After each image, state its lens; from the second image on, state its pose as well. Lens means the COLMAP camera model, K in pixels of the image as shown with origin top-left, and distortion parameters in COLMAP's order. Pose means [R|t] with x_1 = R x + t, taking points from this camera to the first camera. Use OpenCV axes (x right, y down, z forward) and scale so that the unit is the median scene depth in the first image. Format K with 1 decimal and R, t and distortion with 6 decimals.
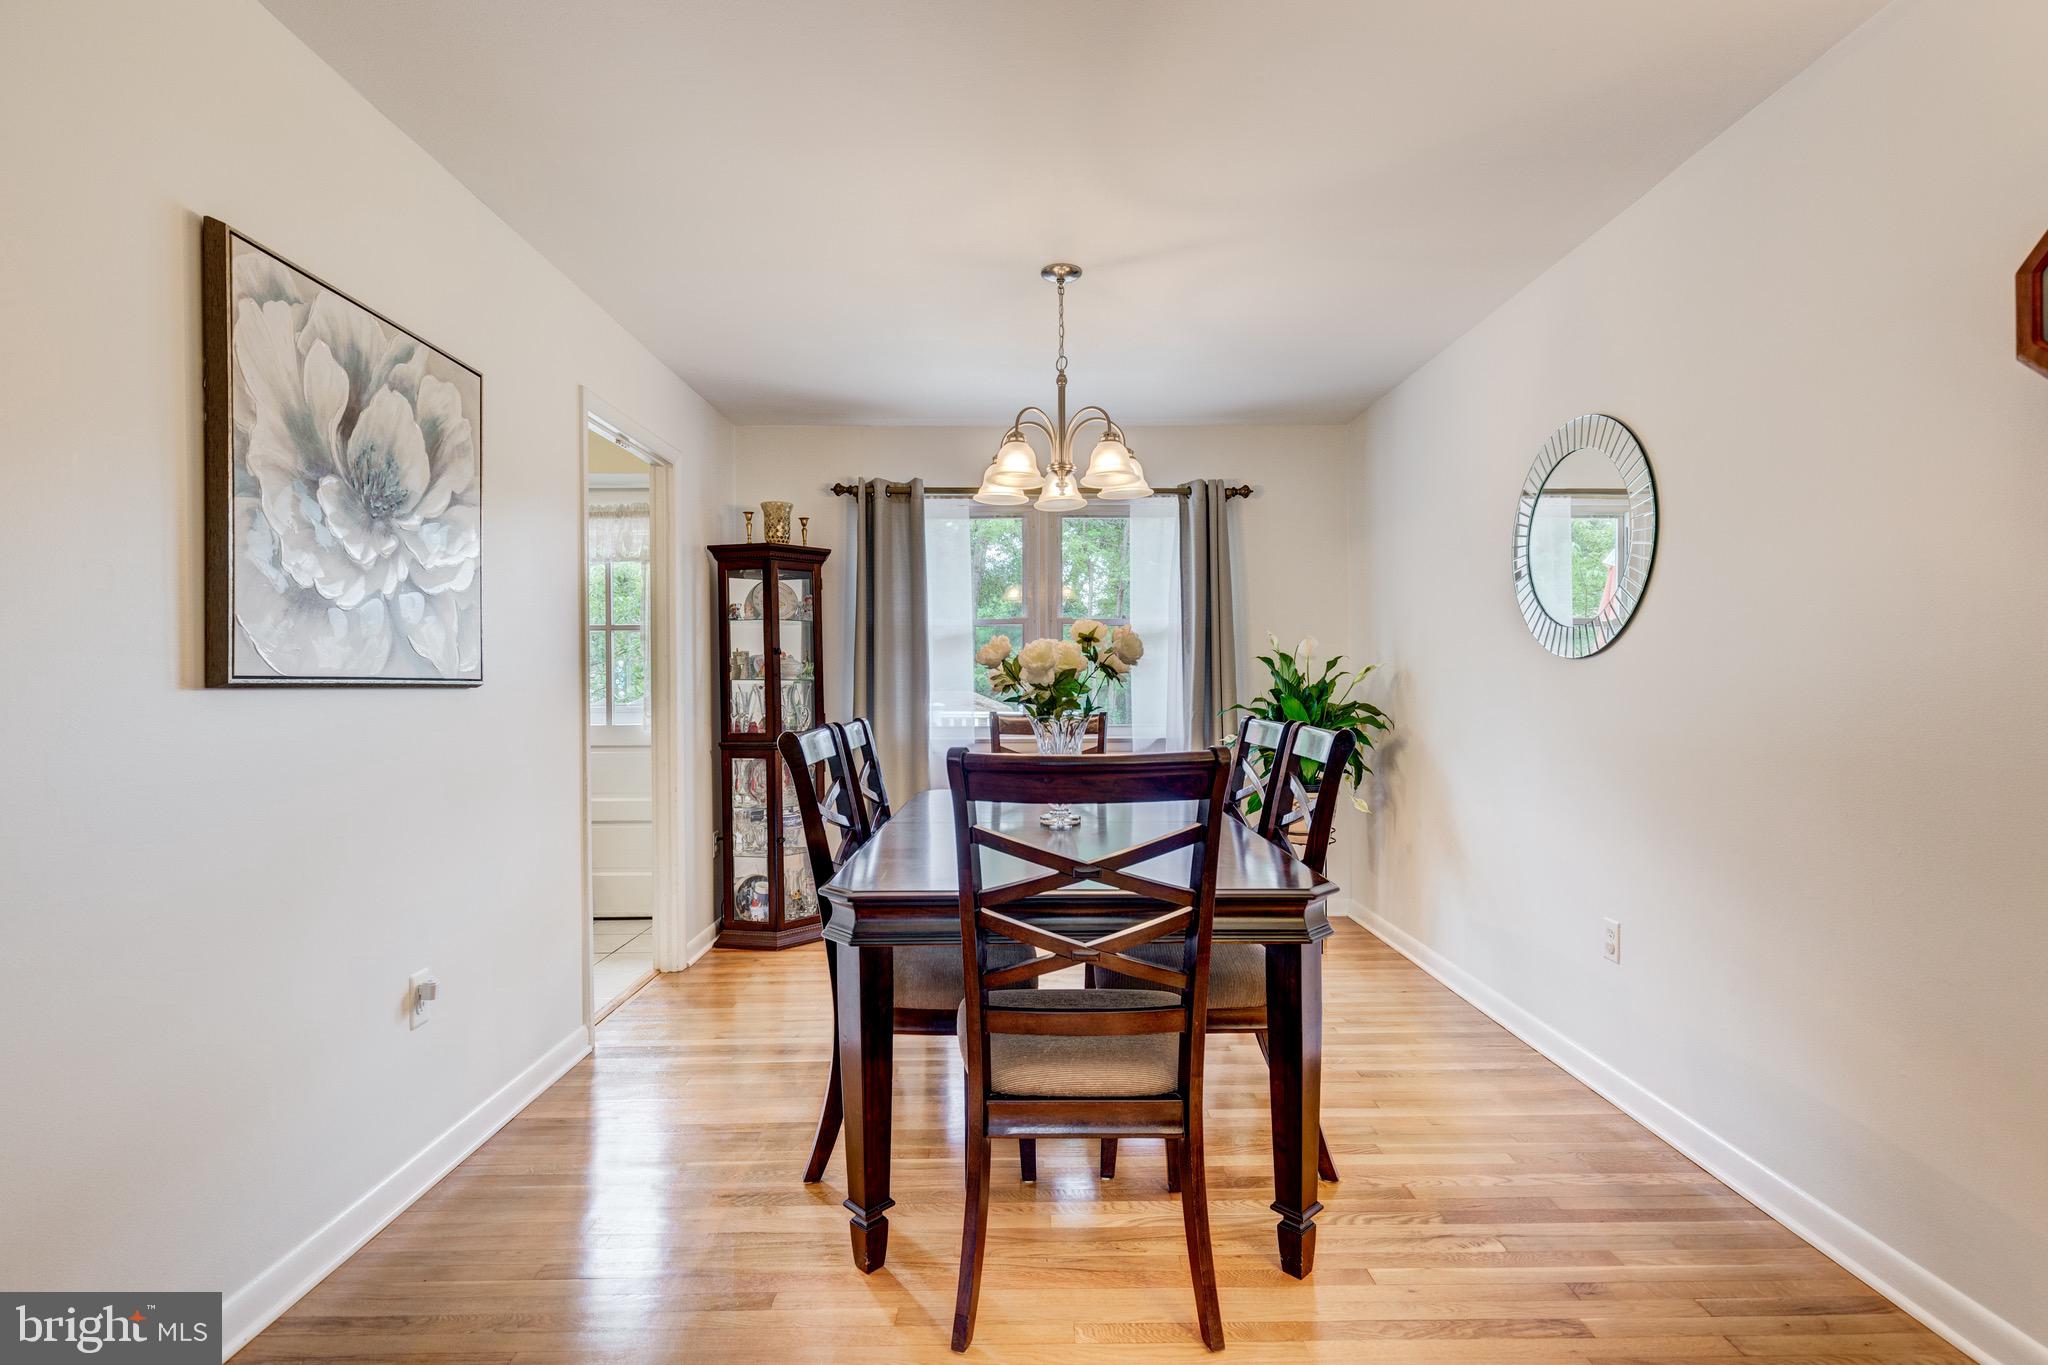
lens RADIAL K [[957.4, 0, 1030.4], [0, 957.4, 686.9], [0, 0, 1]] dist [-0.002139, -0.000300]
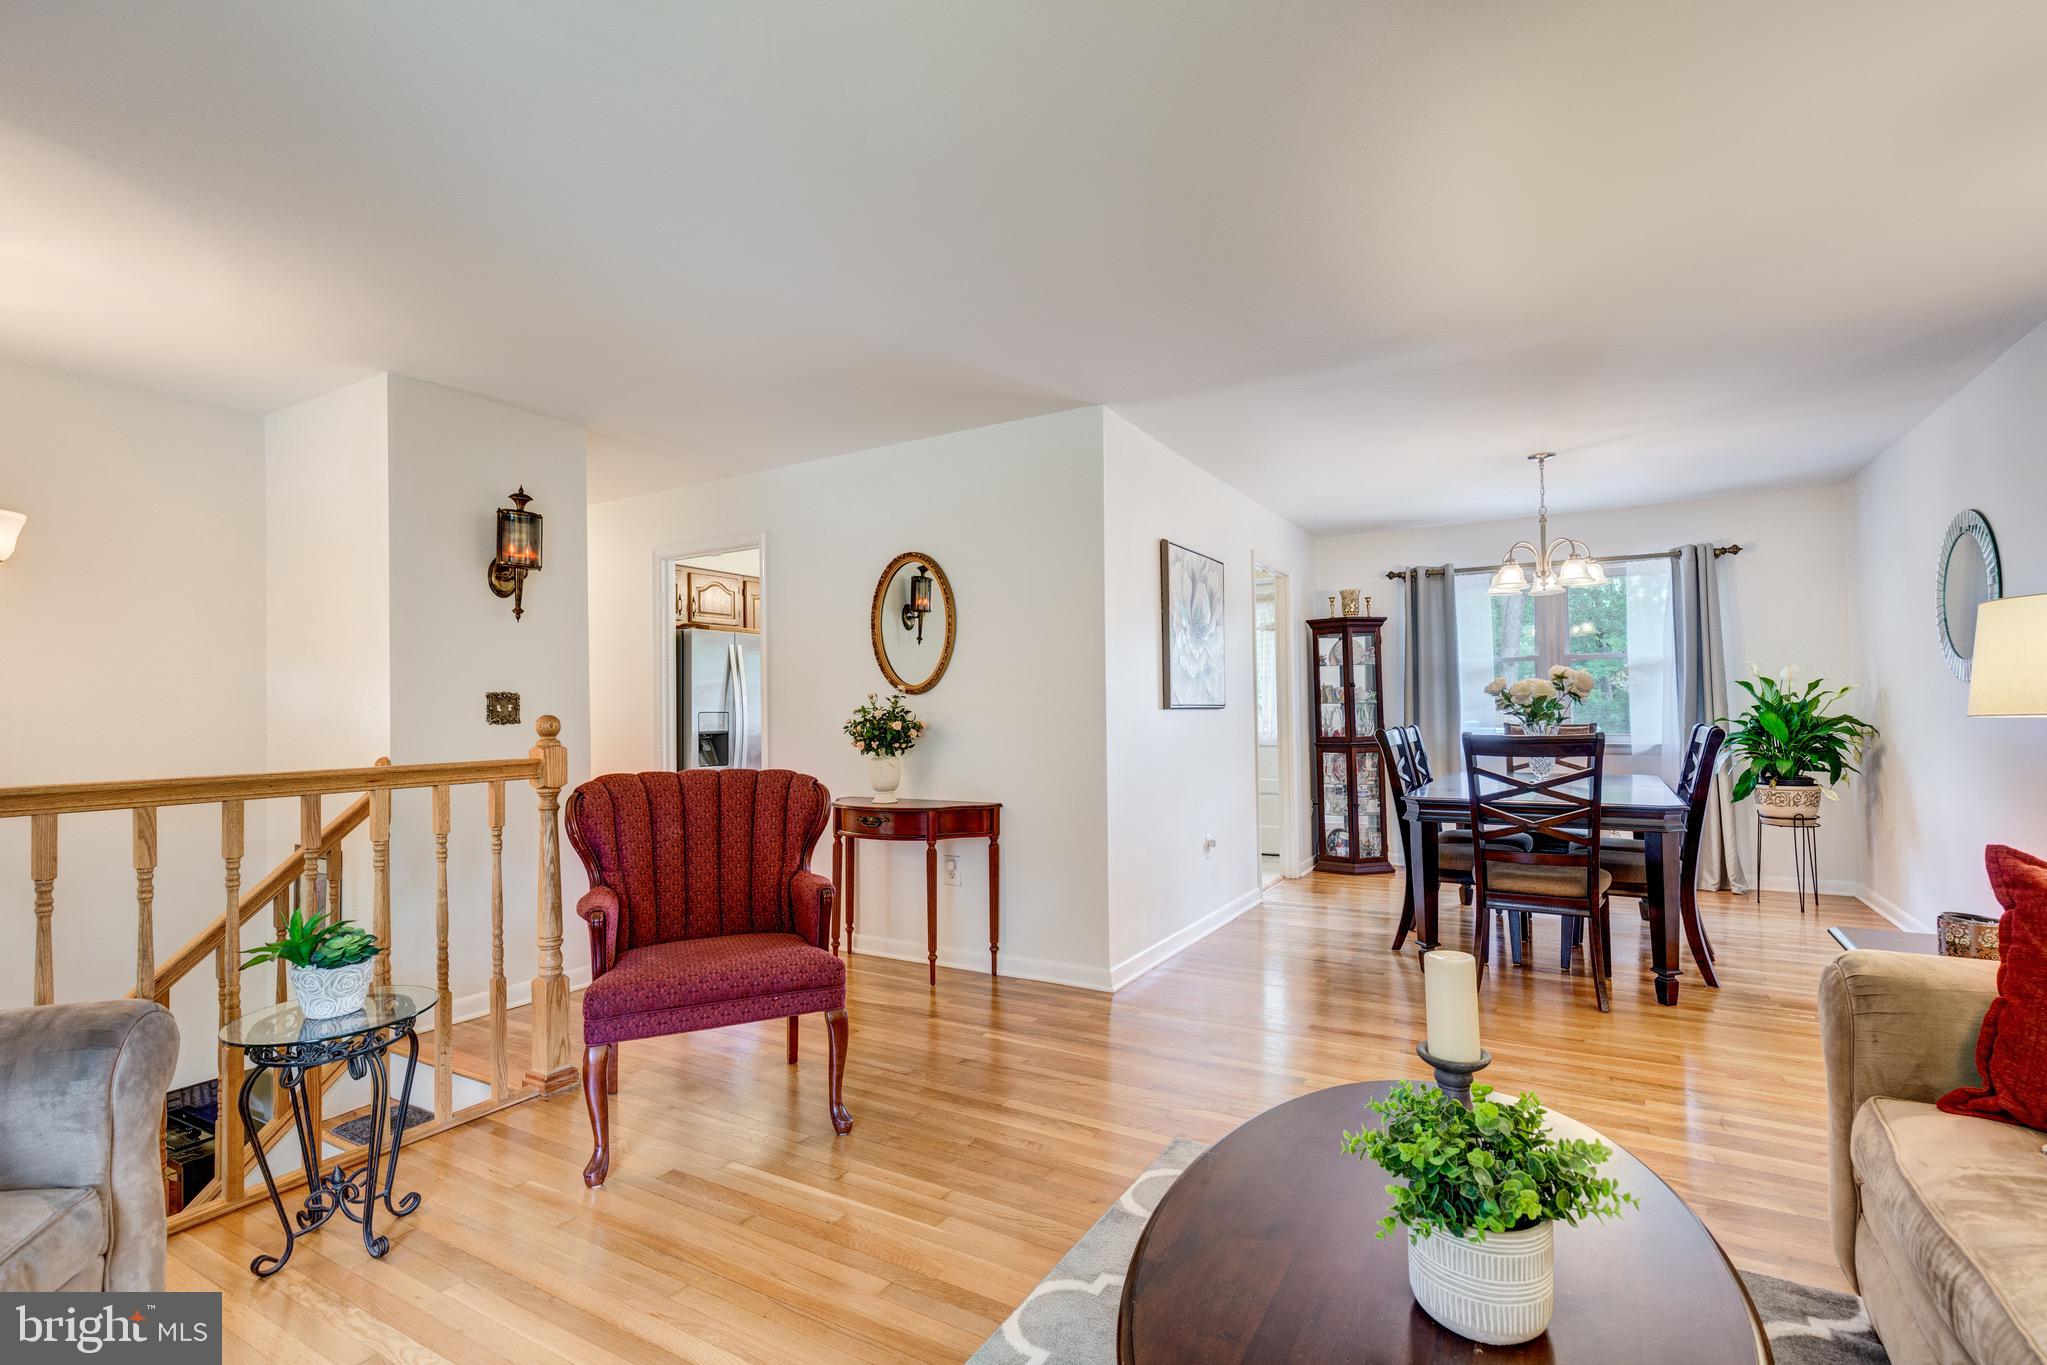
lens RADIAL K [[959.8, 0, 992.8], [0, 959.8, 697.0], [0, 0, 1]] dist [0.004014, -0.000056]
pose [[0.843264, -0.015371, -0.537279, 0.129325], [0.008419, 0.999846, -0.015391, 0.002837], [0.537433, 0.008455, 0.843264, -0.990018]]
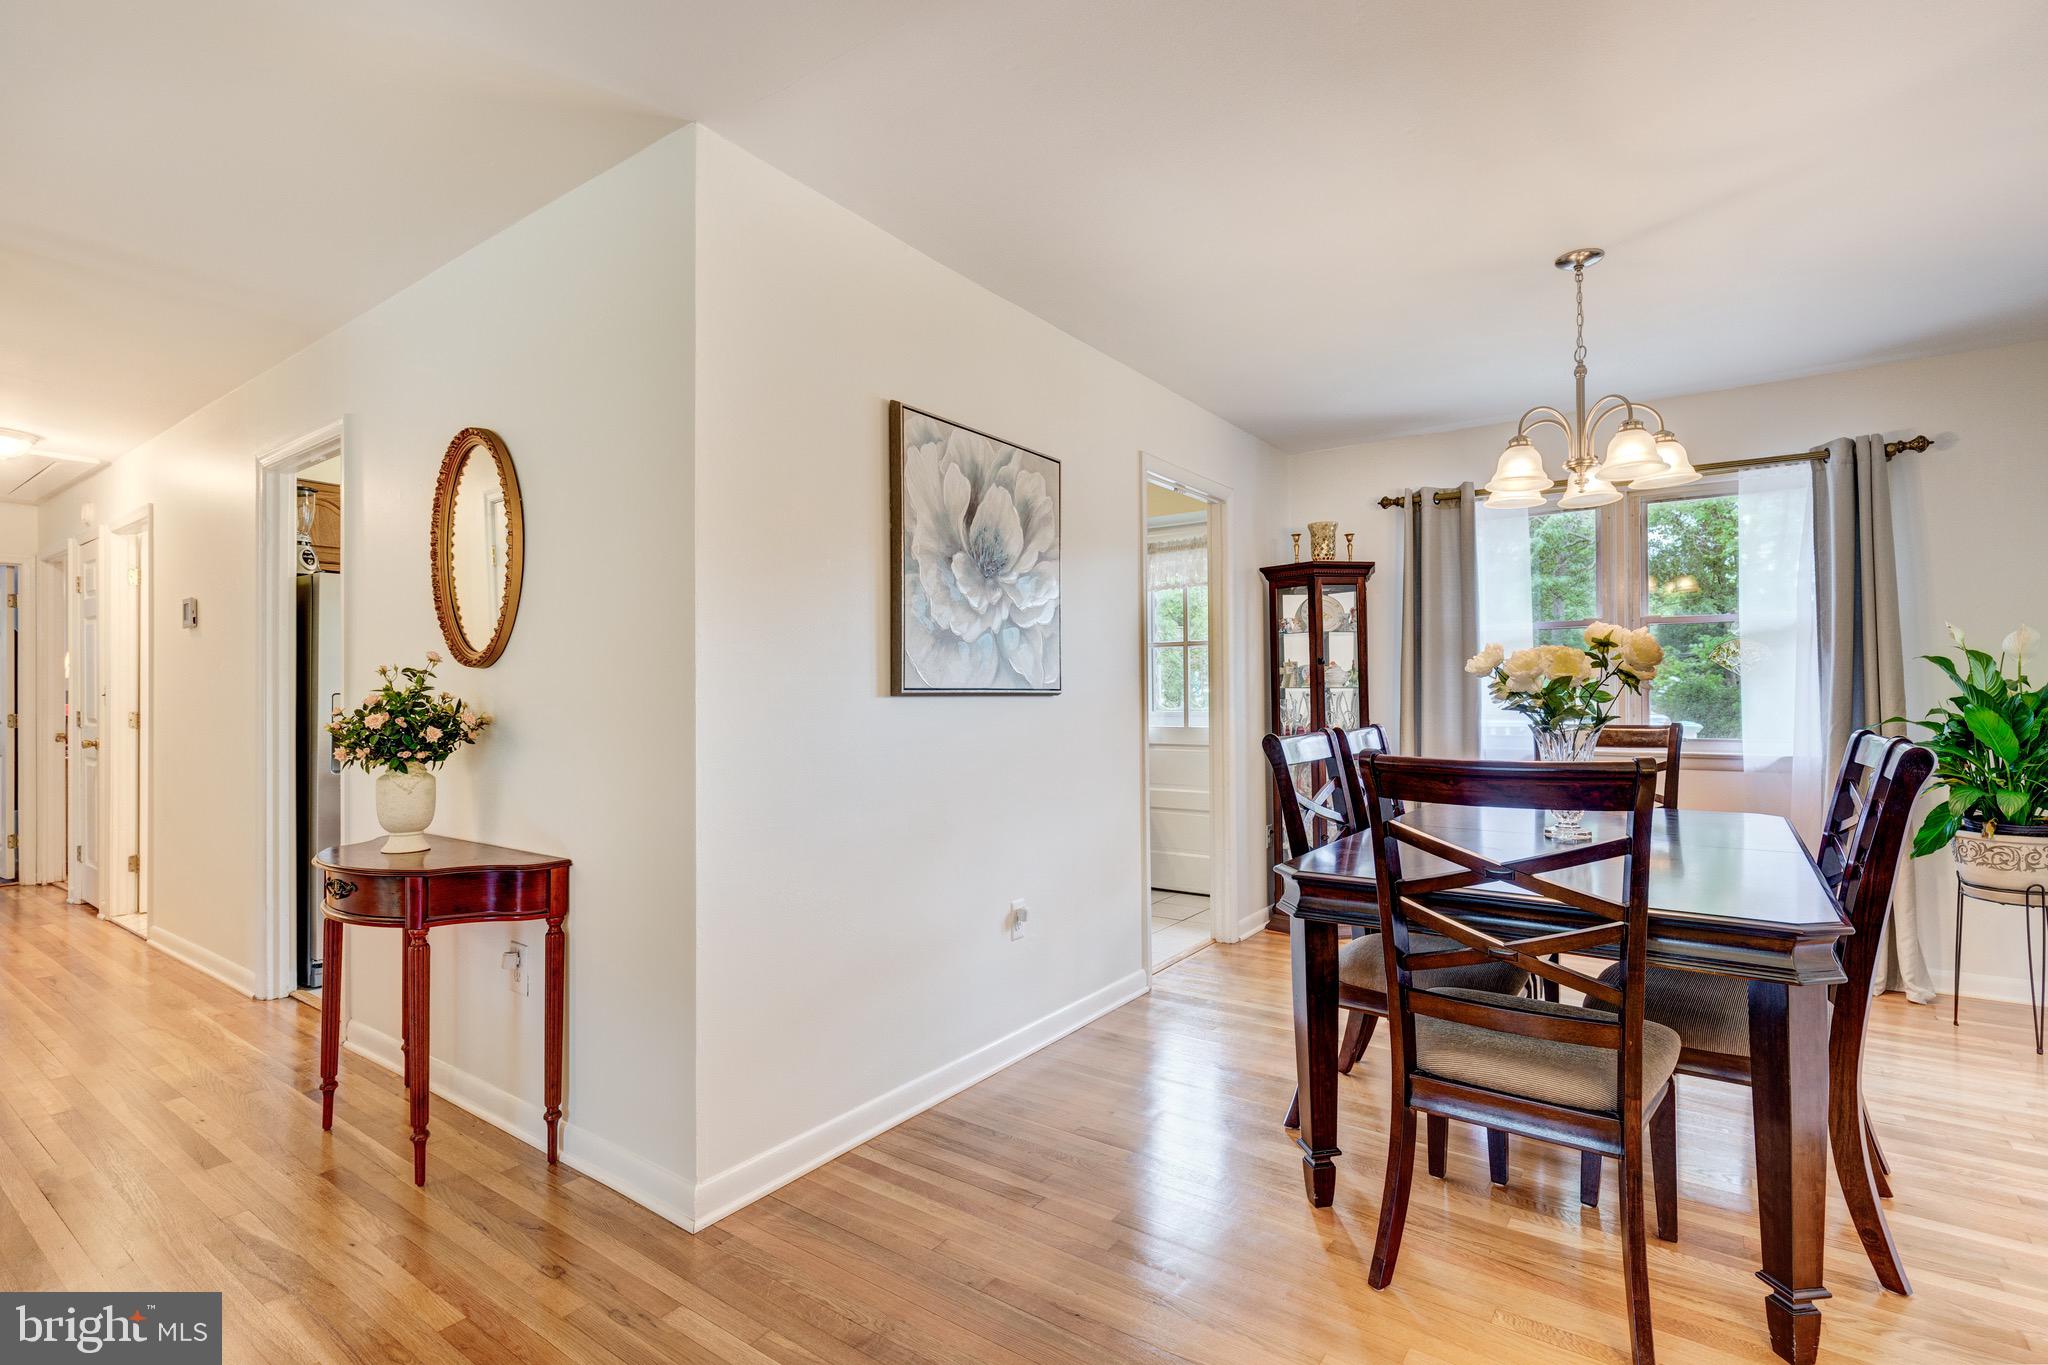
lens RADIAL K [[957.4, 0, 1030.4], [0, 957.4, 686.9], [0, 0, 1]] dist [-0.002139, -0.000300]
pose [[0.805989, -0.004160, -0.591916, 0.165944], [0.000180, 0.999977, -0.006784, -0.001827], [0.591931, 0.005361, 0.805971, -0.091697]]
